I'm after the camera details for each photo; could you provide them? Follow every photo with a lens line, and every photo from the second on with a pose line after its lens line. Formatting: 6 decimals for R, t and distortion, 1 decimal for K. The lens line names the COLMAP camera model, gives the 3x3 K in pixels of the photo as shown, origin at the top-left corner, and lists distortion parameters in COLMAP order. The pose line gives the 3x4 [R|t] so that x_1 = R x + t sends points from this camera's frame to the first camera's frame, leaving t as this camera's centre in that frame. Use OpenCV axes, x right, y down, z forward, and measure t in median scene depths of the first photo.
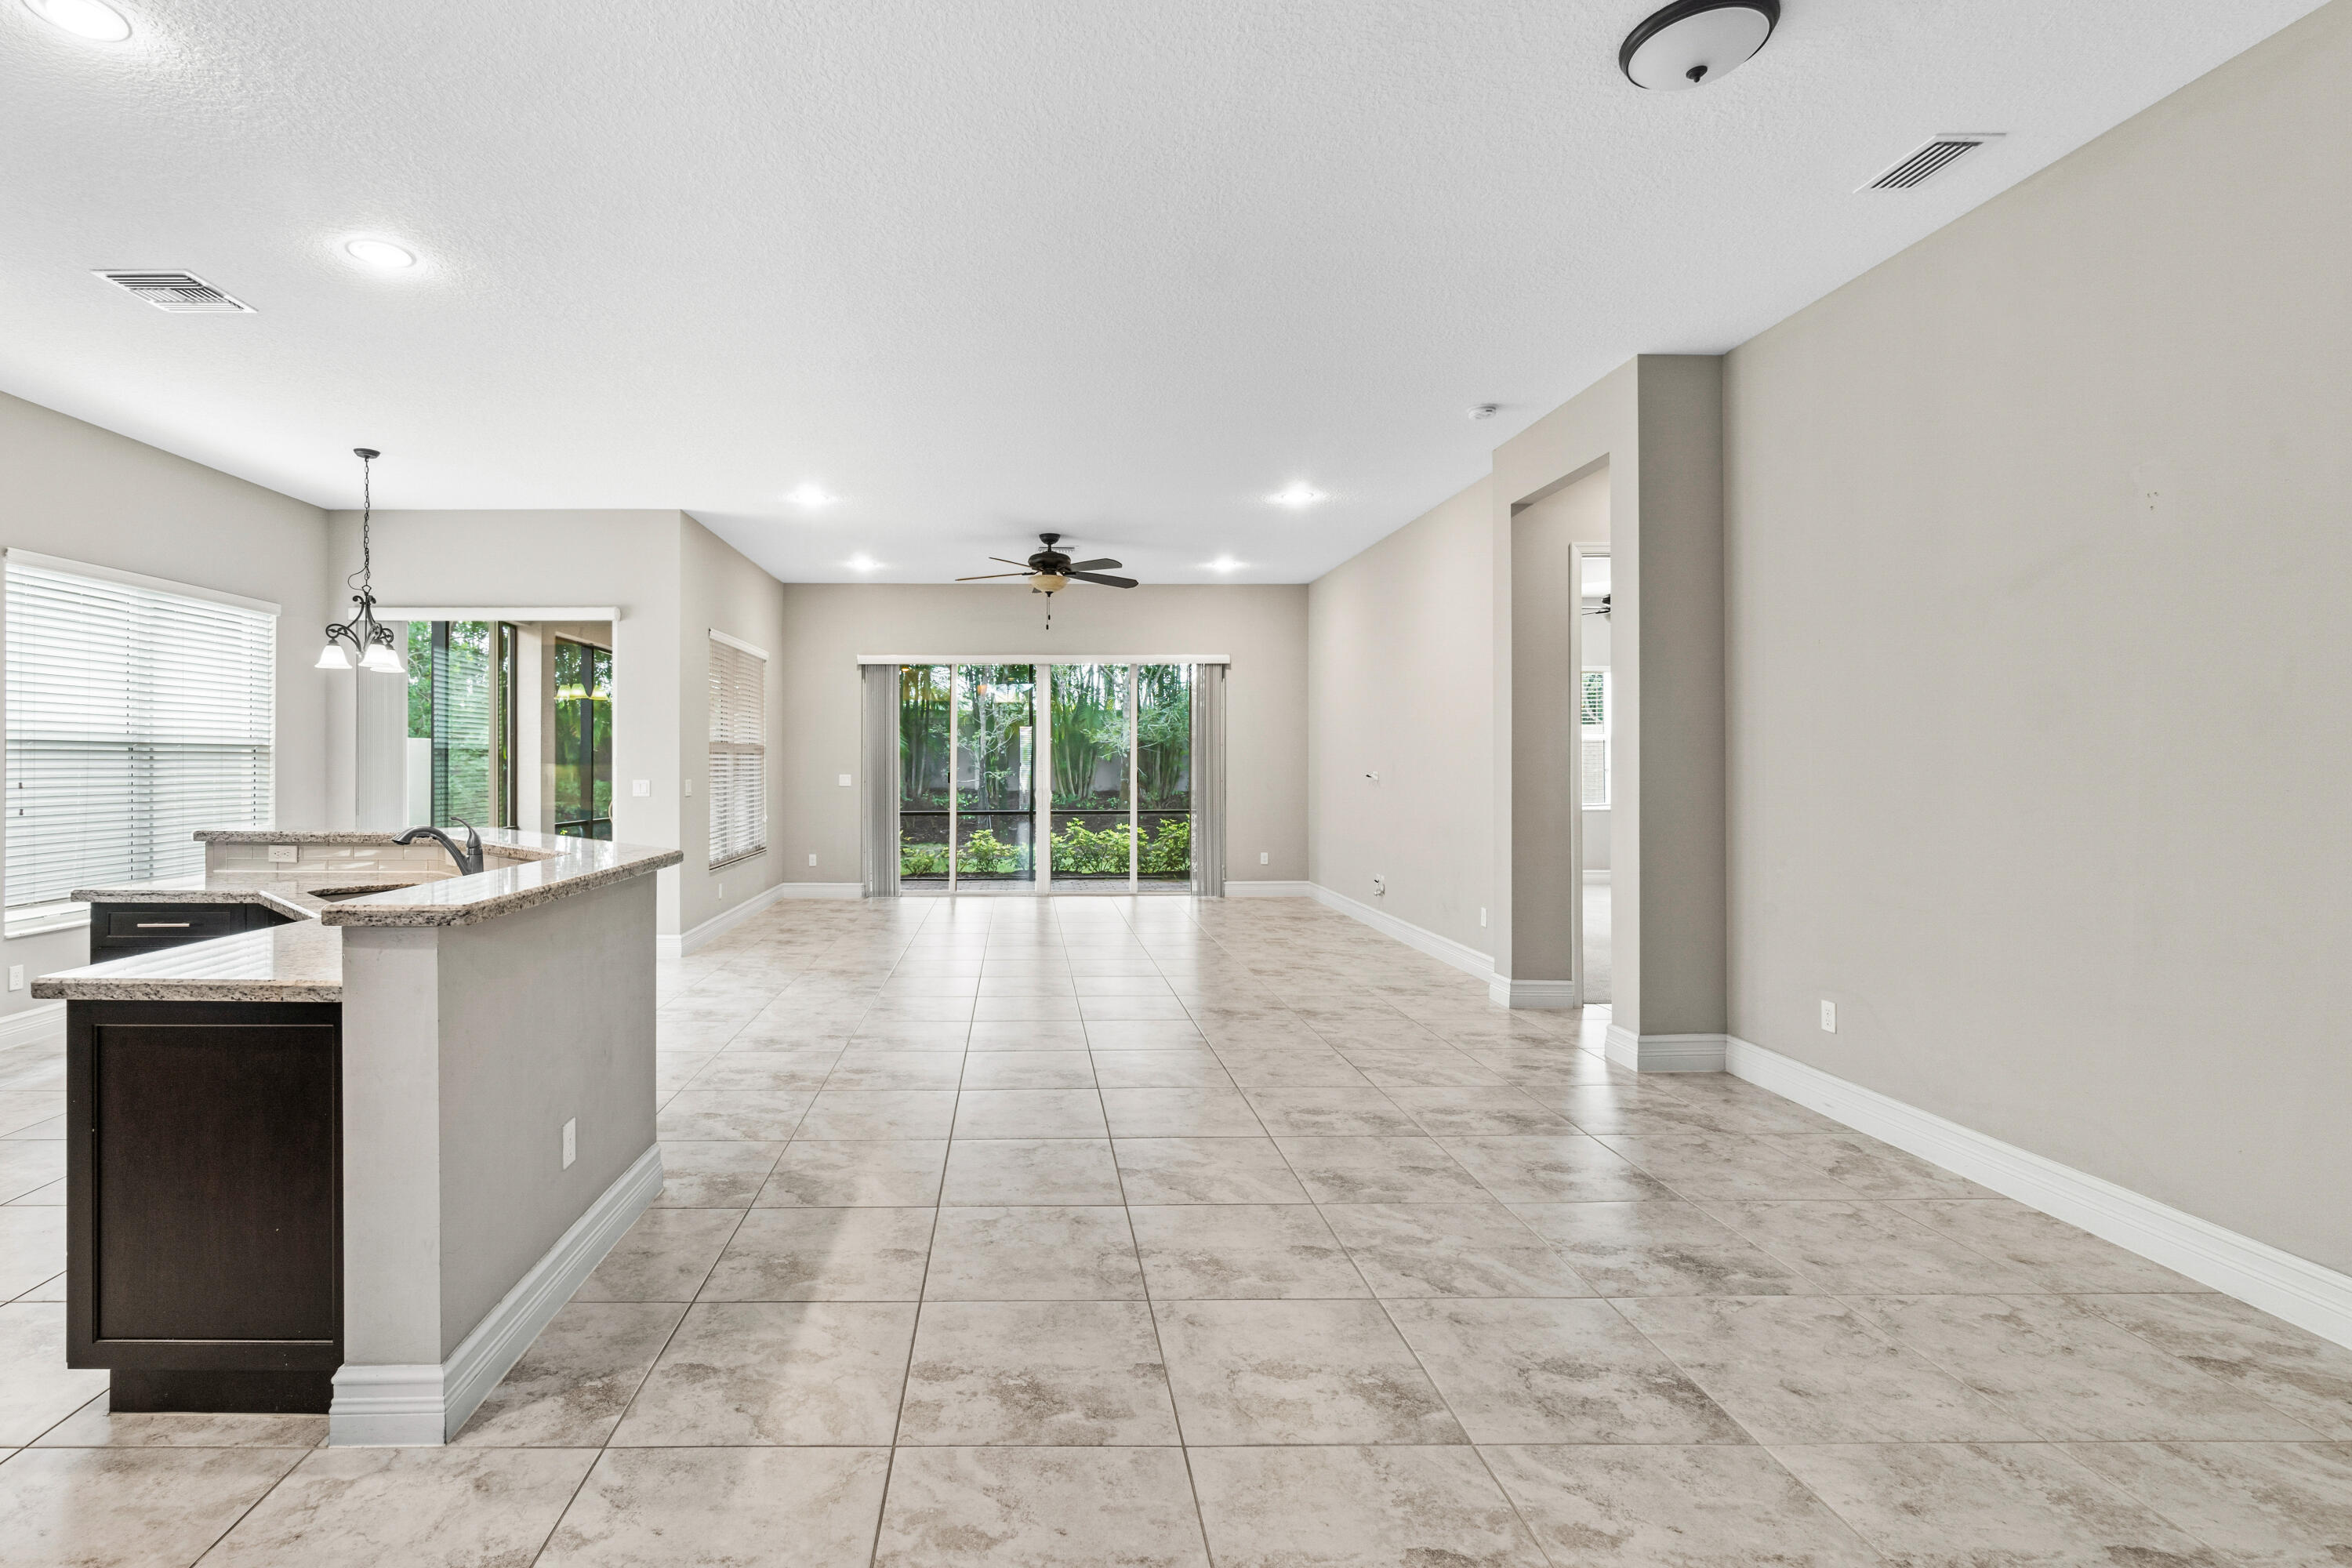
lens RADIAL K [[1067.2, 0, 1025.1], [0, 1067.2, 758.9], [0, 0, 1]] dist [-0.002672, -0.000498]
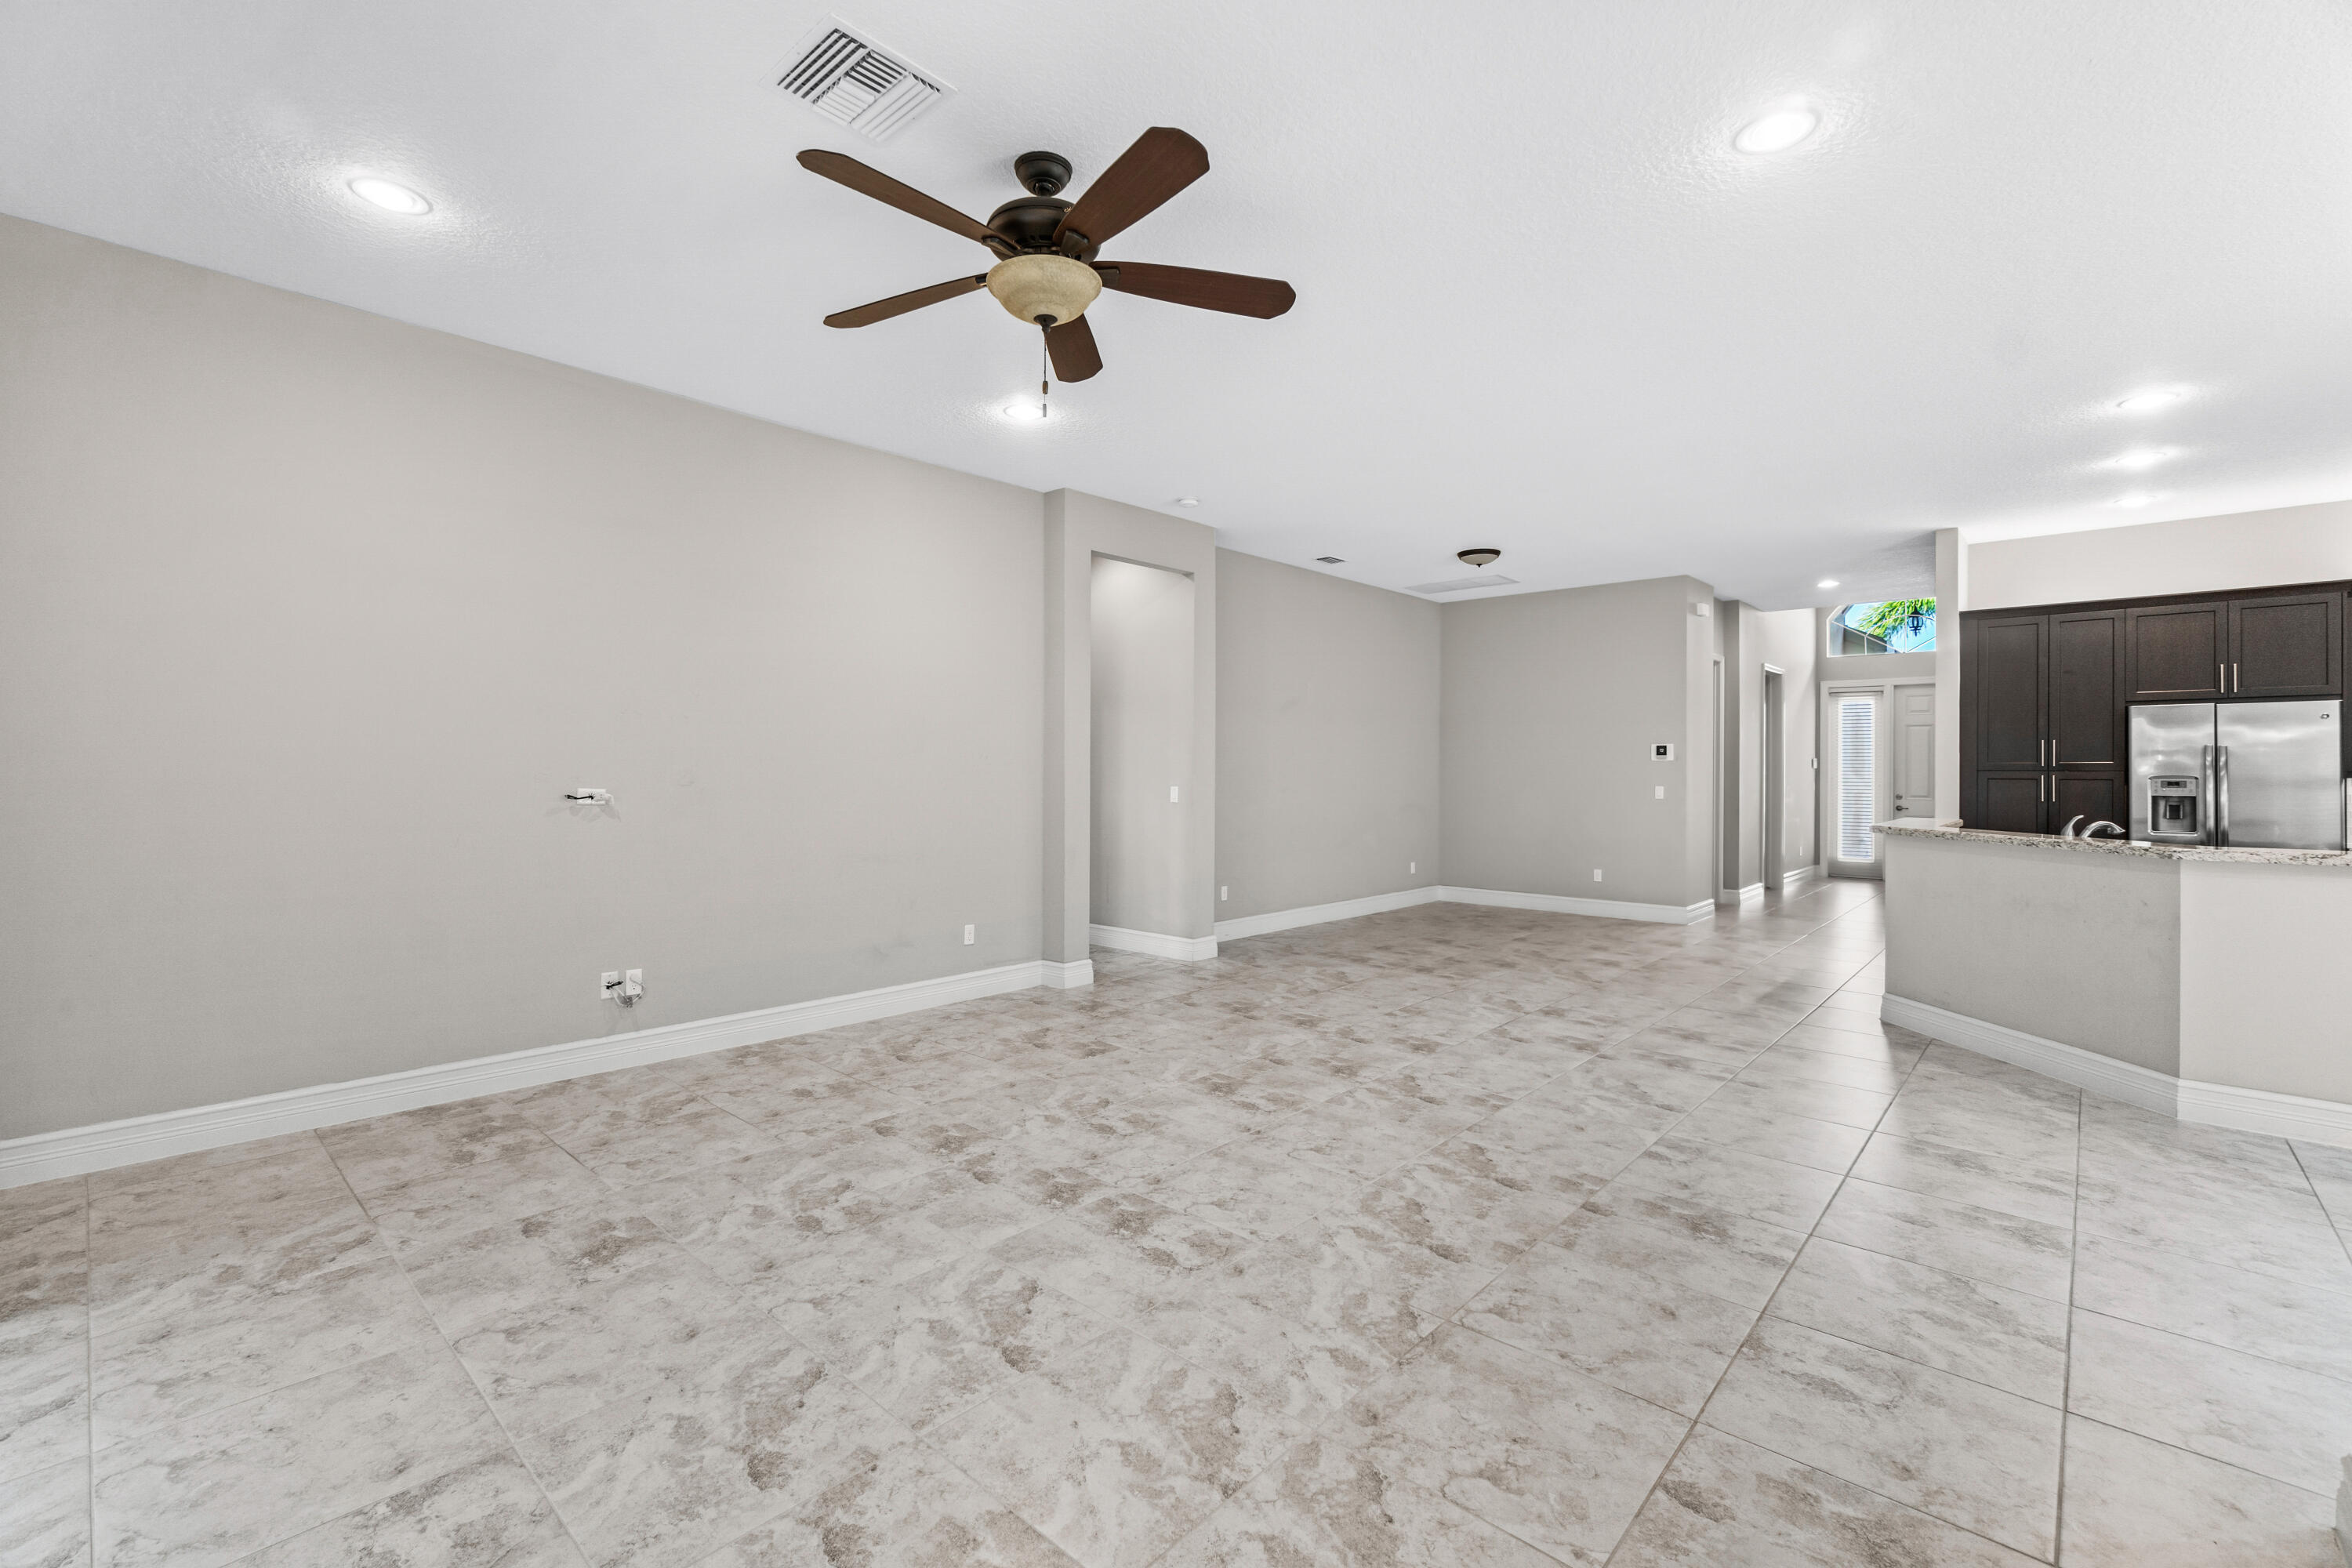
lens RADIAL K [[1006.9, 0, 1172.0], [0, 1006.9, 760.2], [0, 0, 1]] dist [-0.003240, 0.000591]
pose [[-0.731691, 0.004712, 0.681620, -0.347810], [-0.005595, 0.999901, -0.012918, 0.003250], [-0.681614, -0.013265, -0.731592, 1.702440]]
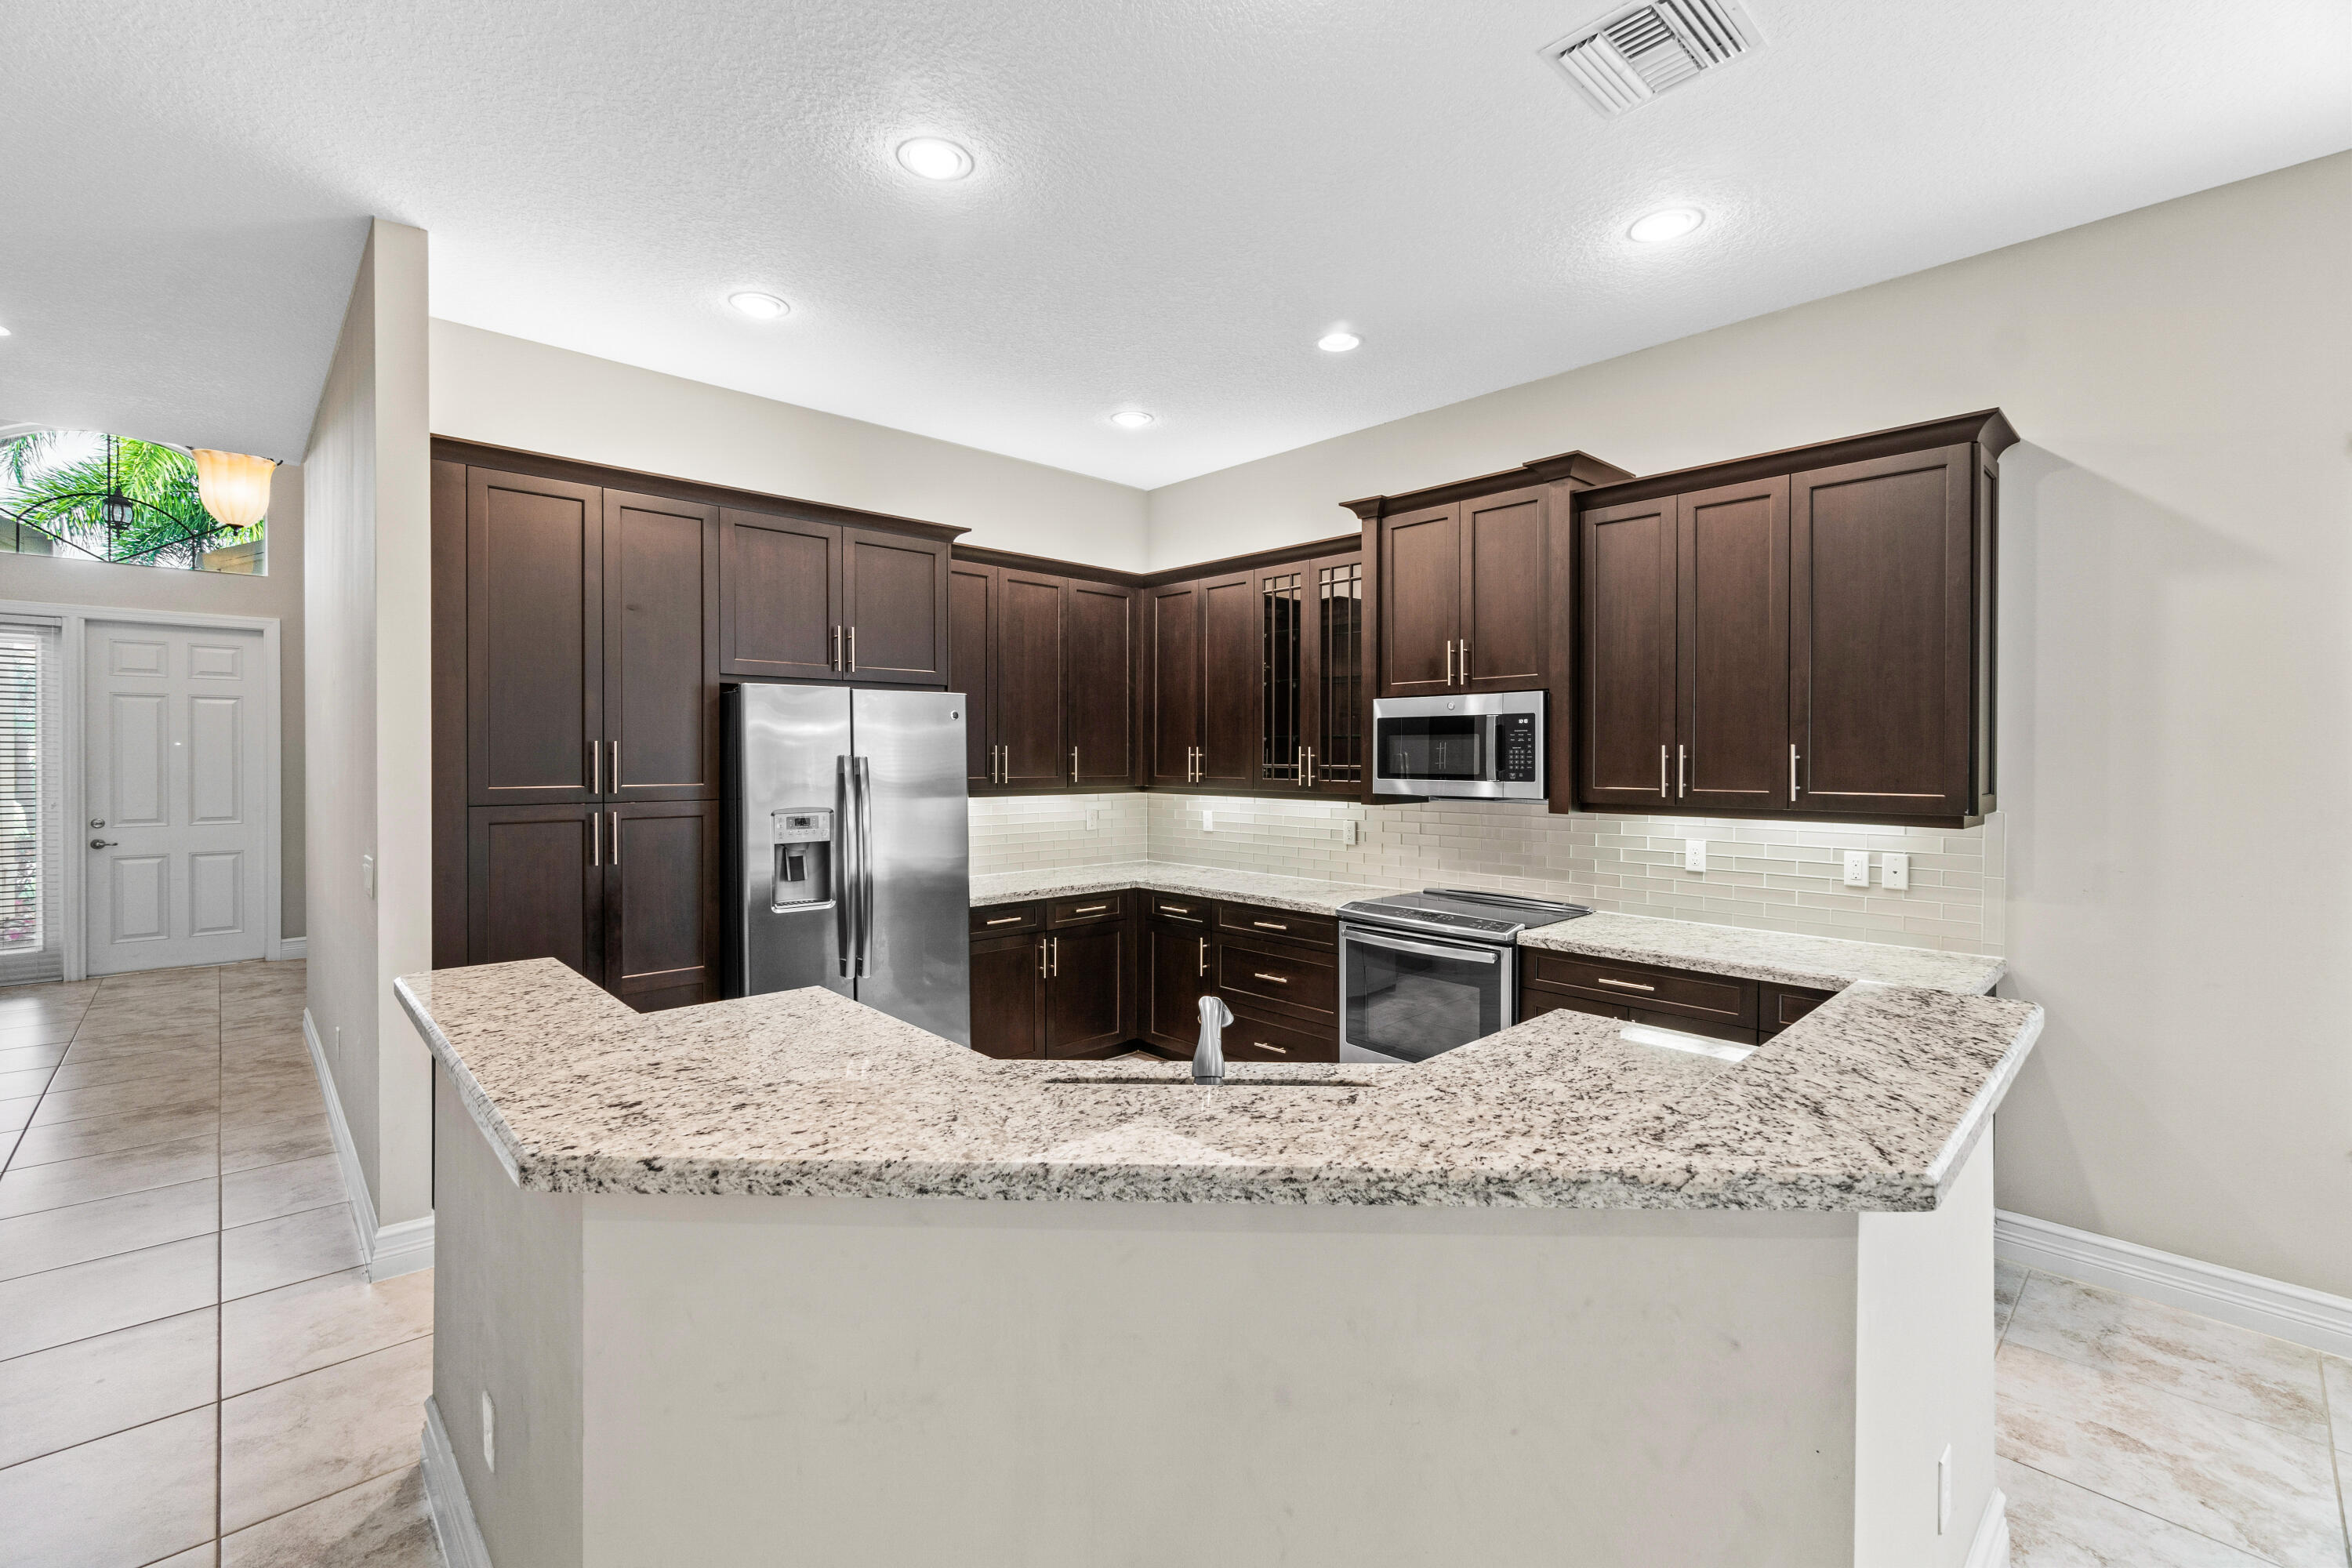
lens RADIAL K [[1006.9, 0, 1172.0], [0, 1006.9, 760.2], [0, 0, 1]] dist [-0.003240, 0.000591]
pose [[-0.731885, 0.002332, -0.681424, -0.143963], [0.001196, 0.999997, 0.002139, -0.029671], [0.681427, 0.000750, -0.731886, 0.807833]]
